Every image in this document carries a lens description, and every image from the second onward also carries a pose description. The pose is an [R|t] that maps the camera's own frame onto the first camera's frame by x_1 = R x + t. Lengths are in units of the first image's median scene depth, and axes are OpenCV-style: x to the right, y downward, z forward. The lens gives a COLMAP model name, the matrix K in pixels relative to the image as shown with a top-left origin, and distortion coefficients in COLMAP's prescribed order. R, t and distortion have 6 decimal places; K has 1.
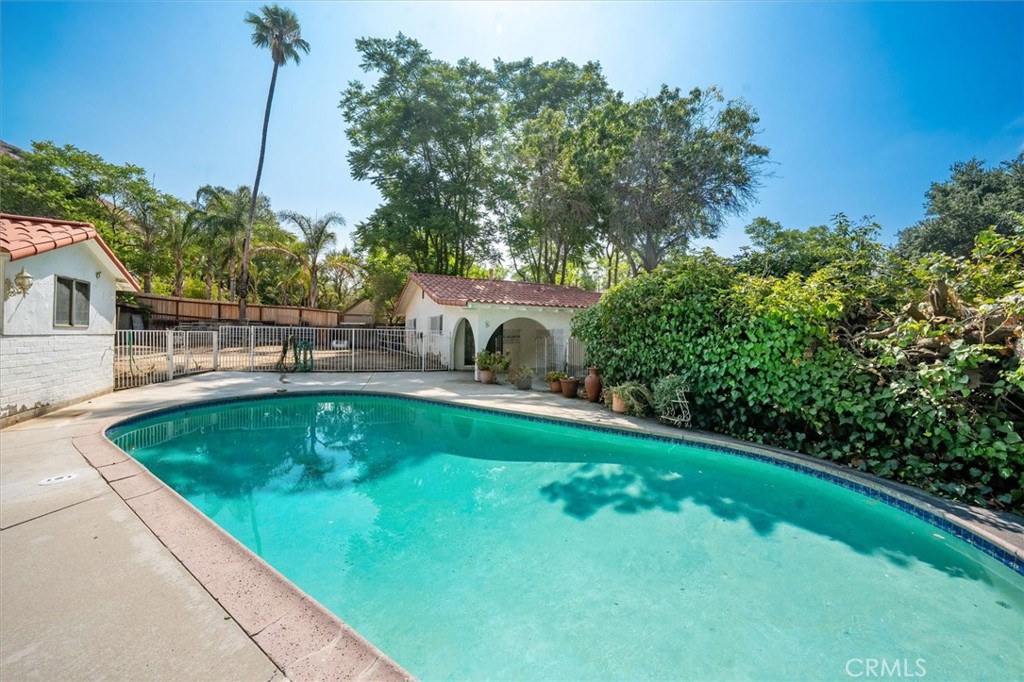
lens RADIAL K [[502.5, 0, 512.0], [0, 502.5, 341.0], [0, 0, 1]] dist [0.001681, 0.001068]
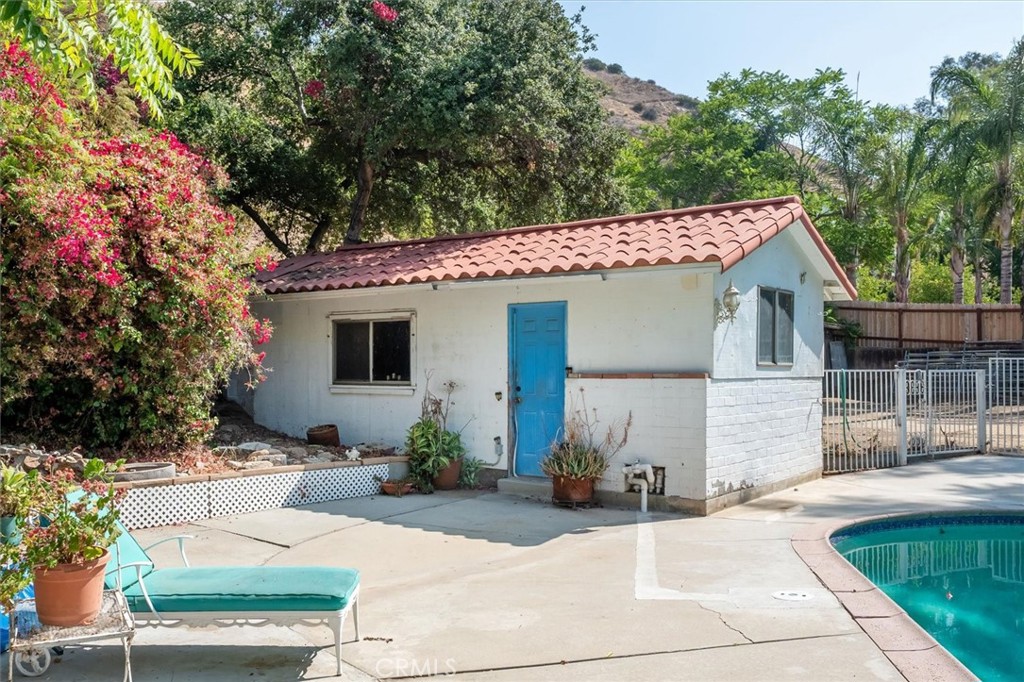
lens RADIAL K [[882.0, 0, 516.1], [0, 882.0, 360.4], [0, 0, 1]] dist [-0.009442, 0.015732]
pose [[0.463980, -0.024084, -0.885518, -0.065730], [0.000033, 0.999631, -0.027170, -0.005981], [0.885846, 0.012577, 0.463810, 0.250713]]
